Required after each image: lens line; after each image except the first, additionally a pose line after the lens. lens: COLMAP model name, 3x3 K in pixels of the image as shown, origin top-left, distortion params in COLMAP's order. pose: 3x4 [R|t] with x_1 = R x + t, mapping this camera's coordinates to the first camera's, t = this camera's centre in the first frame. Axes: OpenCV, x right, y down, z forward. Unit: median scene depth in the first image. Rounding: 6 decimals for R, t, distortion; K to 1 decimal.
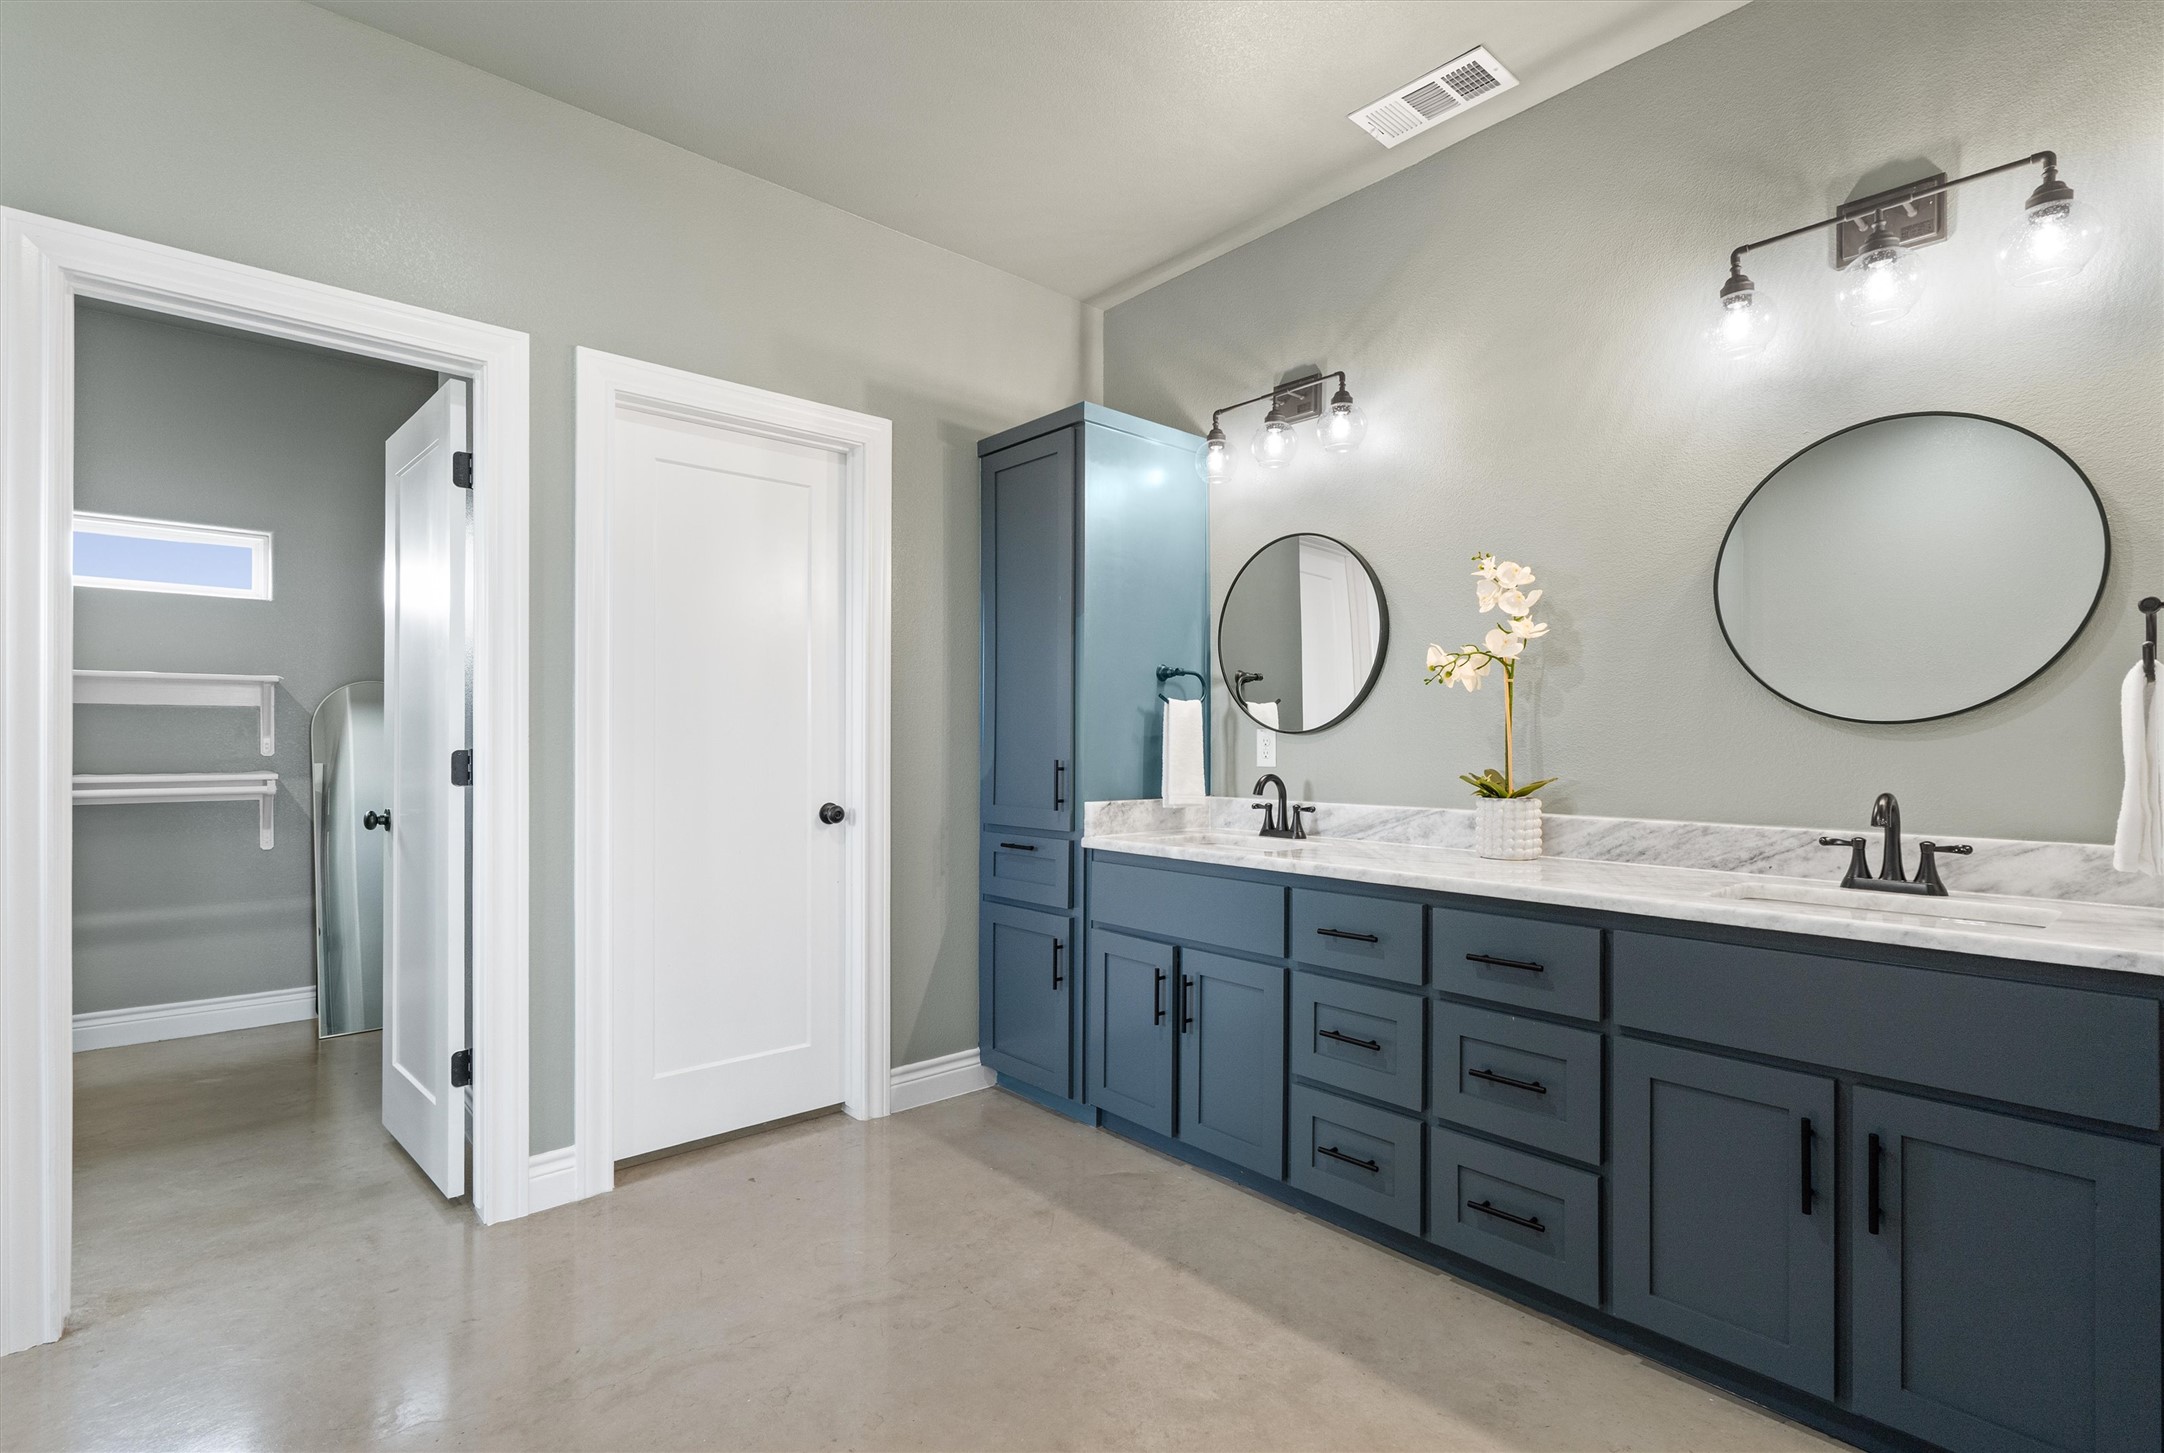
lens RADIAL K [[994.8, 0, 1080.8], [0, 994.8, 732.4], [0, 0, 1]] dist [-0.002080, -0.000060]
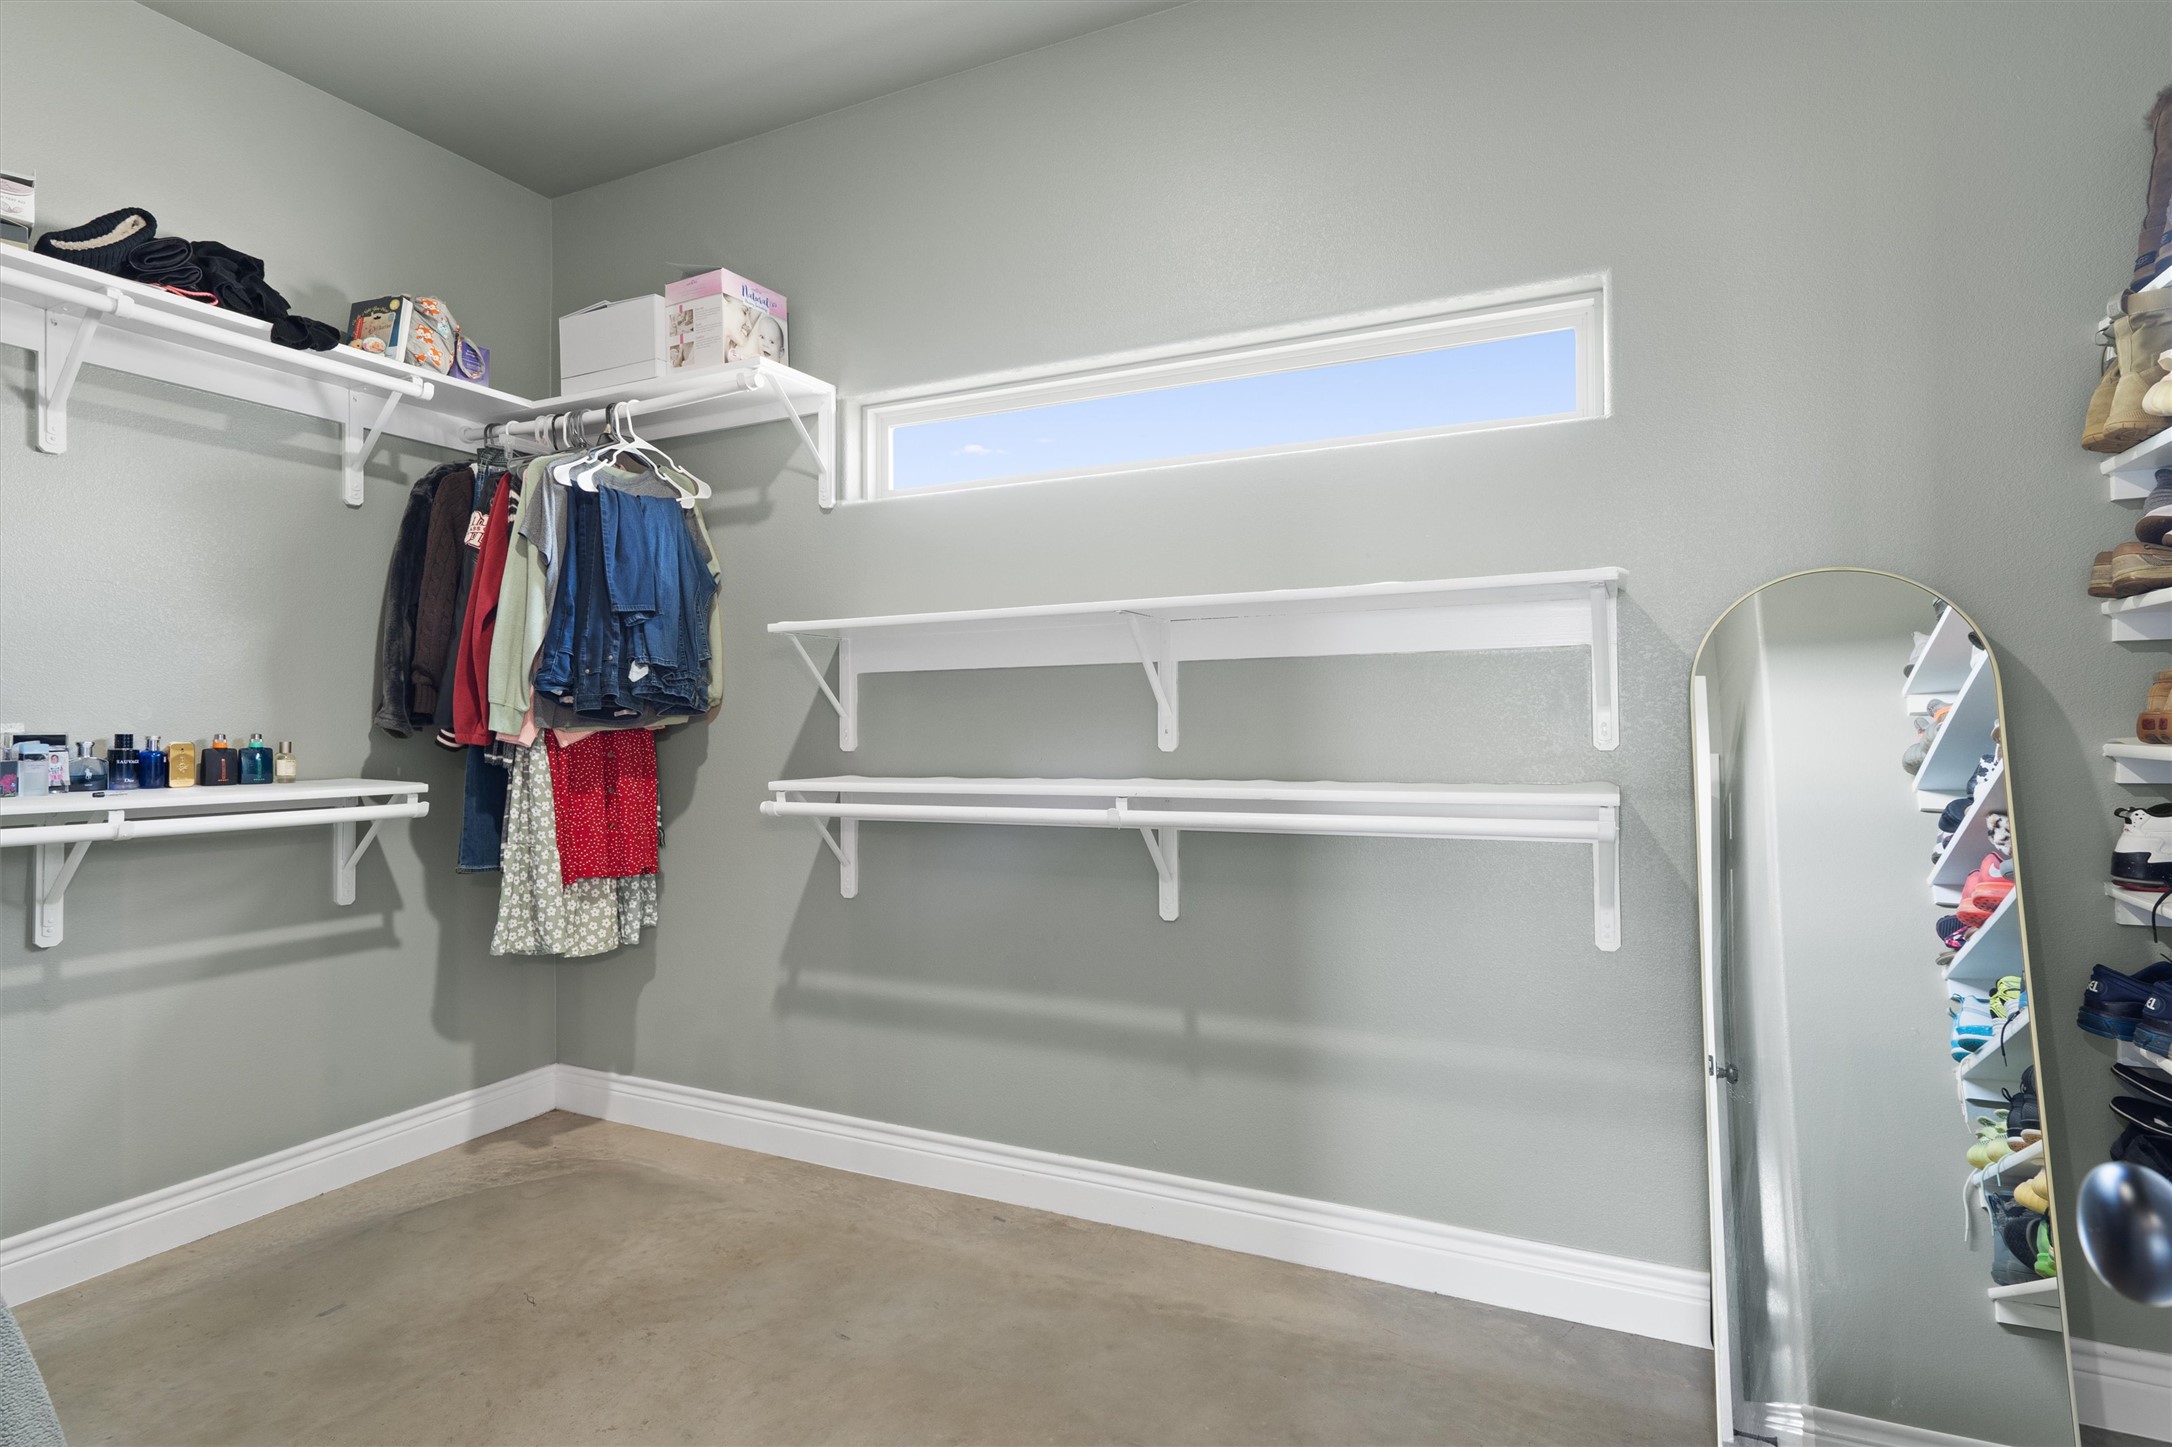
lens RADIAL K [[1100.1, 0, 1086.0], [0, 1100.1, 723.5], [0, 0, 1]] dist [-0.001326, -0.000488]
pose [[0.388366, -0.002531, -0.921502, -0.436528], [0.017239, 0.999841, 0.004520, 0.004496], [0.921344, -0.017642, 0.388348, 0.573476]]
